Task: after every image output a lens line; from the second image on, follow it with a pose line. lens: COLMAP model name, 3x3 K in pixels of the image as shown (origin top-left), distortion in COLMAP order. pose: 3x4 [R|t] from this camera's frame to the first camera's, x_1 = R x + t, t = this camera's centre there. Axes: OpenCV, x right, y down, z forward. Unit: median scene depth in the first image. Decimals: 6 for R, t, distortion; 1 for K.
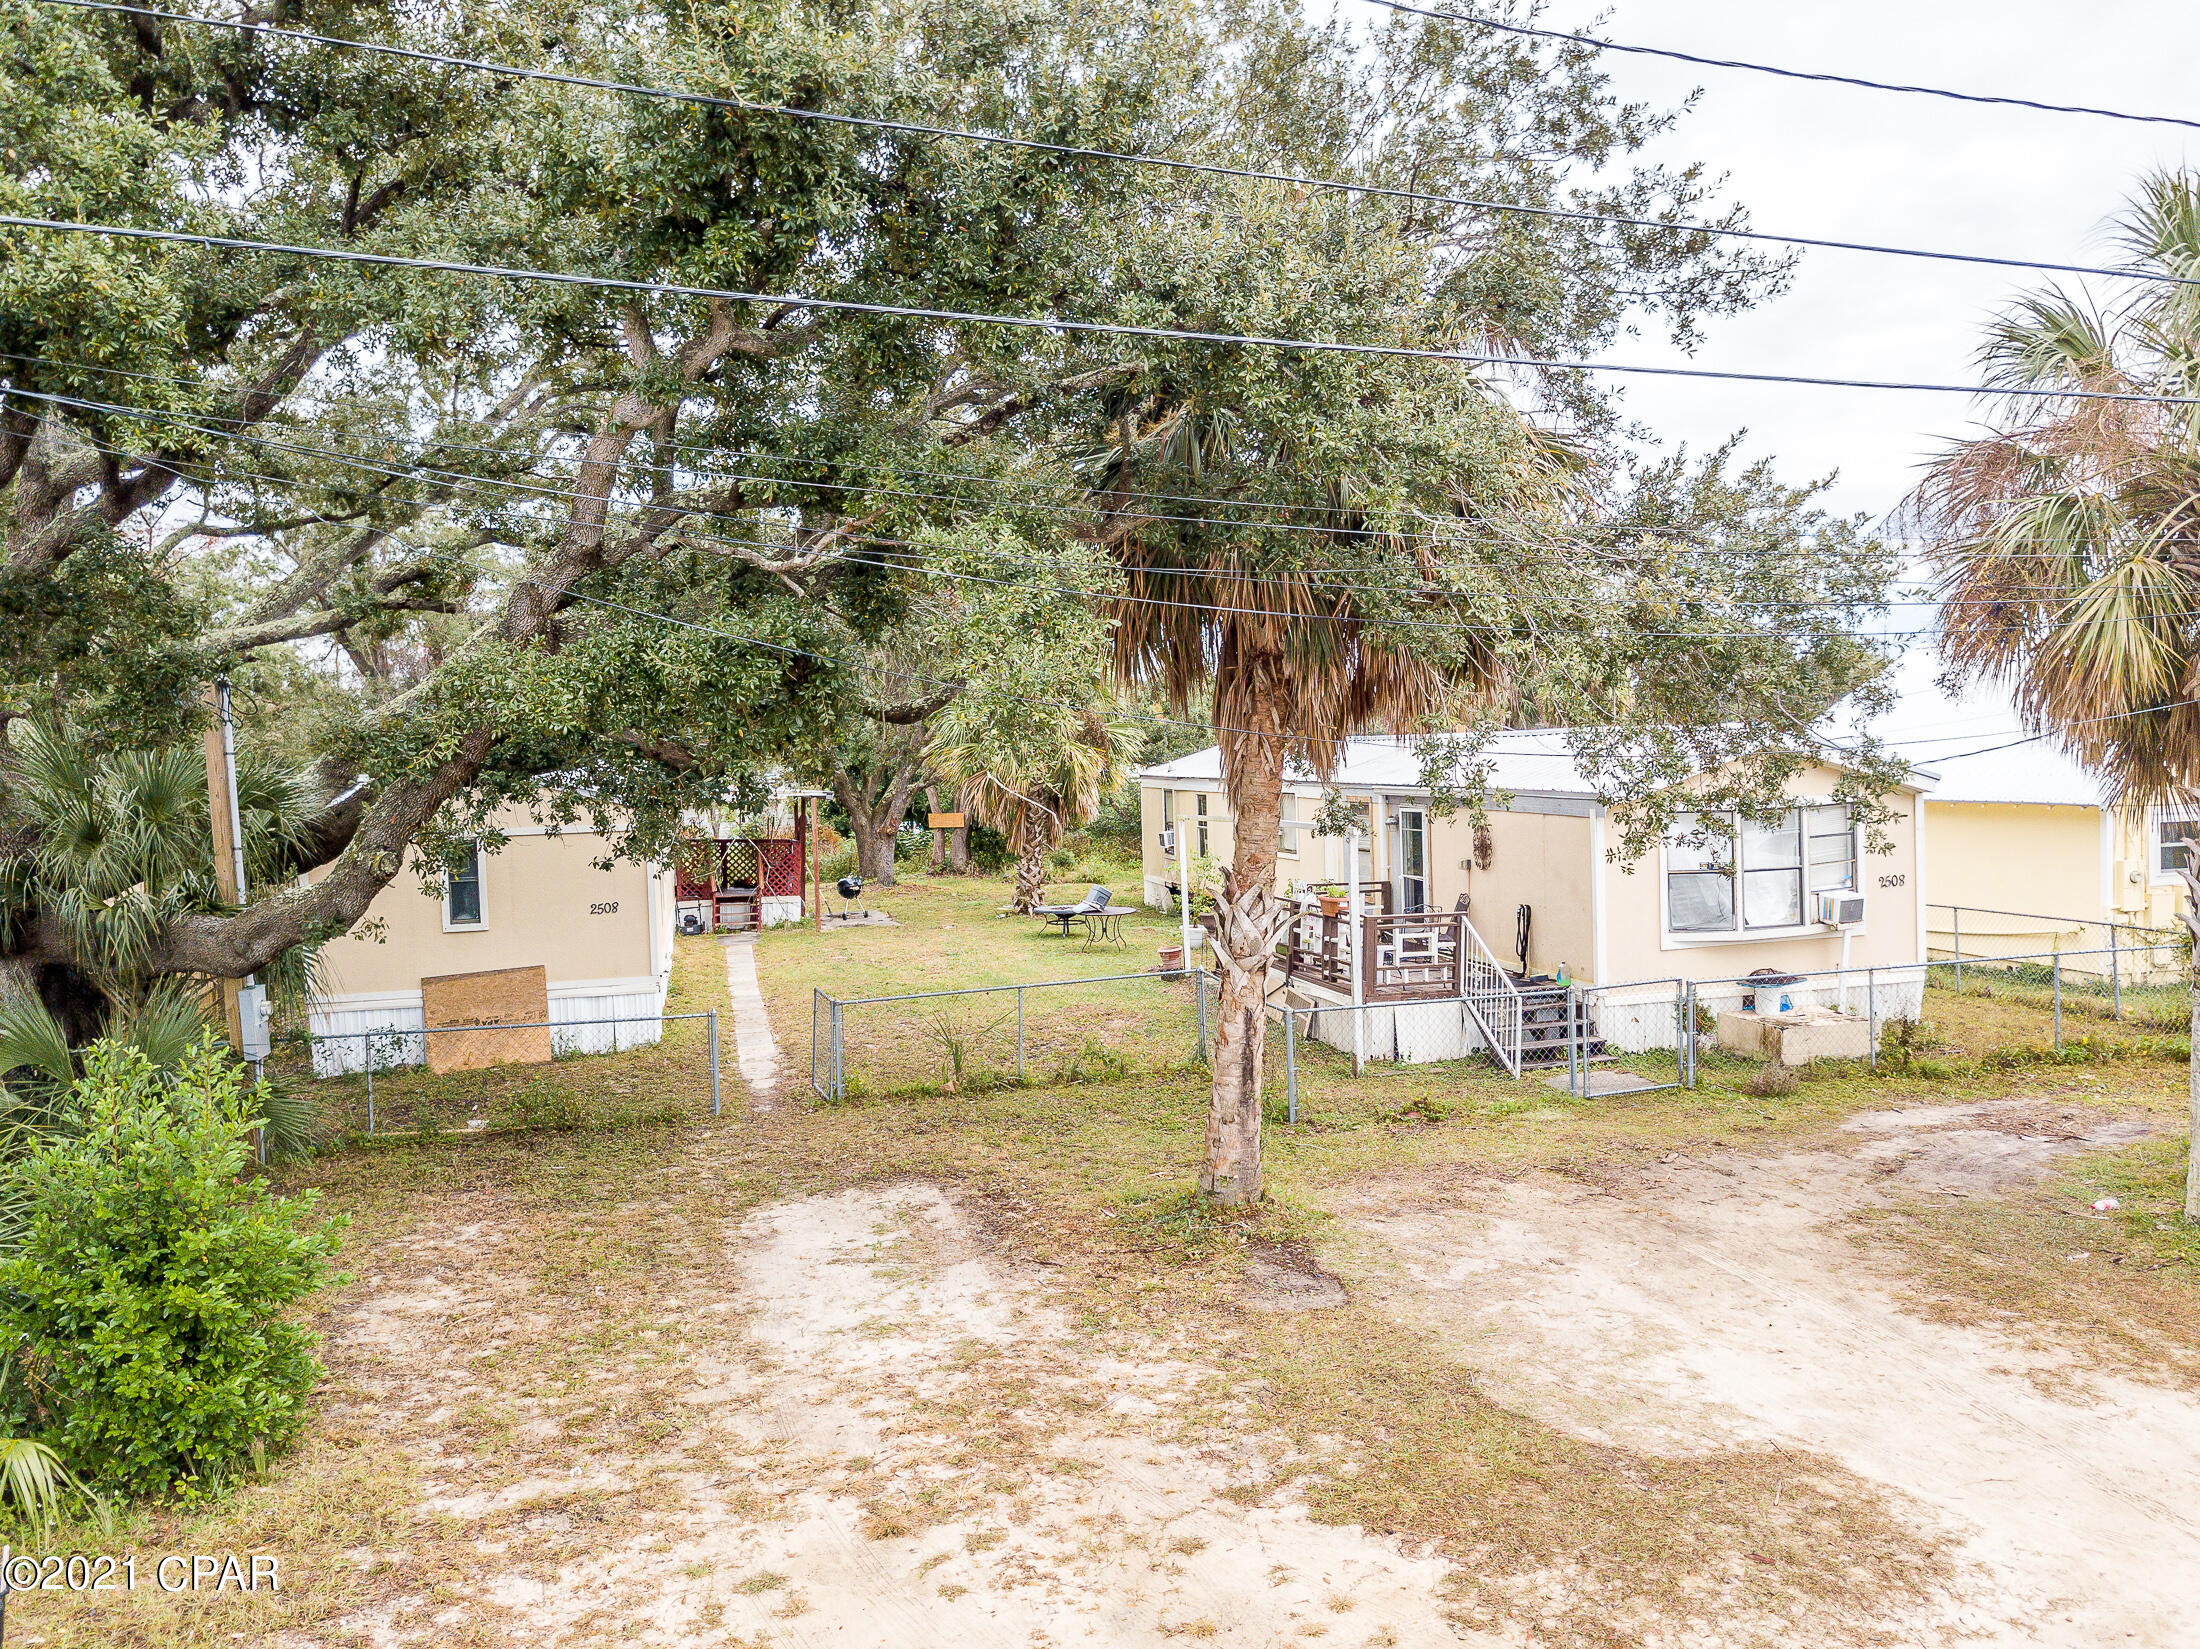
lens RADIAL K [[1674.5, 0, 1136.4], [0, 1674.5, 805.6], [0, 0, 1]] dist [0.027315, -0.002156]
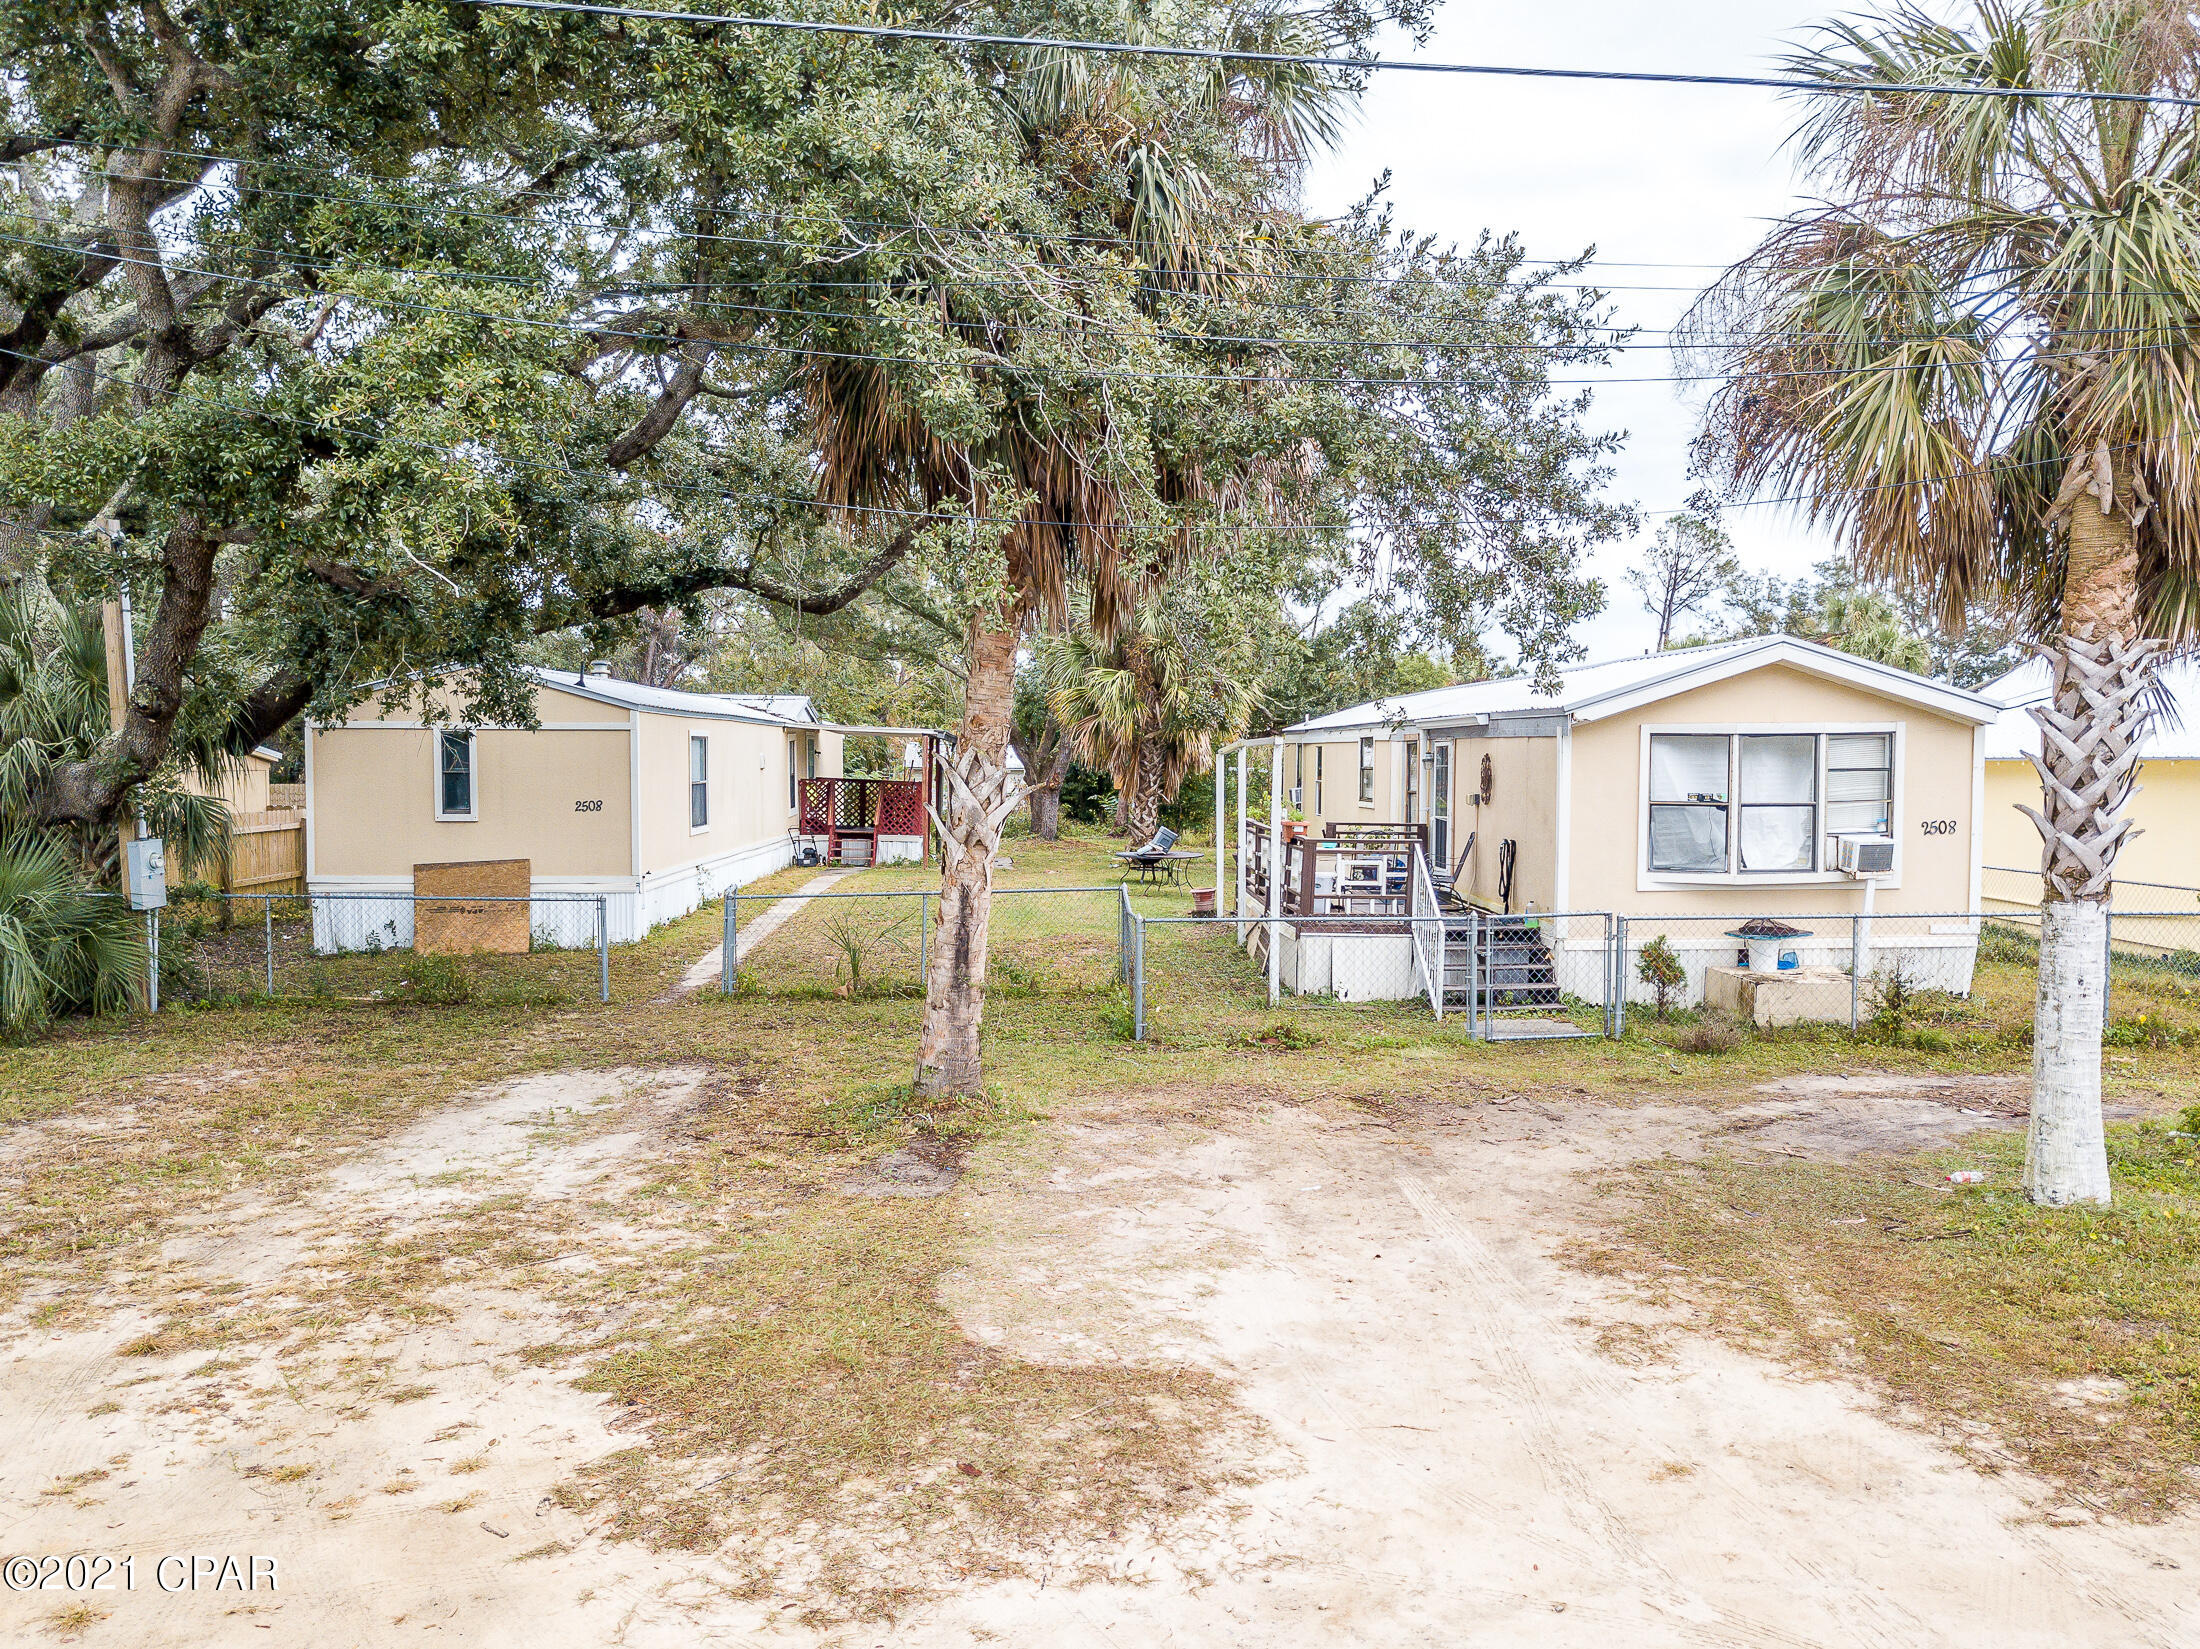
lens RADIAL K [[1674.5, 0, 1097.4], [0, 1674.5, 822.1], [0, 0, 1]] dist [0.027315, -0.002156]
pose [[0.979828, 0.043877, -0.194964, 0.369435], [-0.040551, 0.998956, 0.021022, 0.077461], [0.195683, -0.012692, 0.980585, 0.151559]]
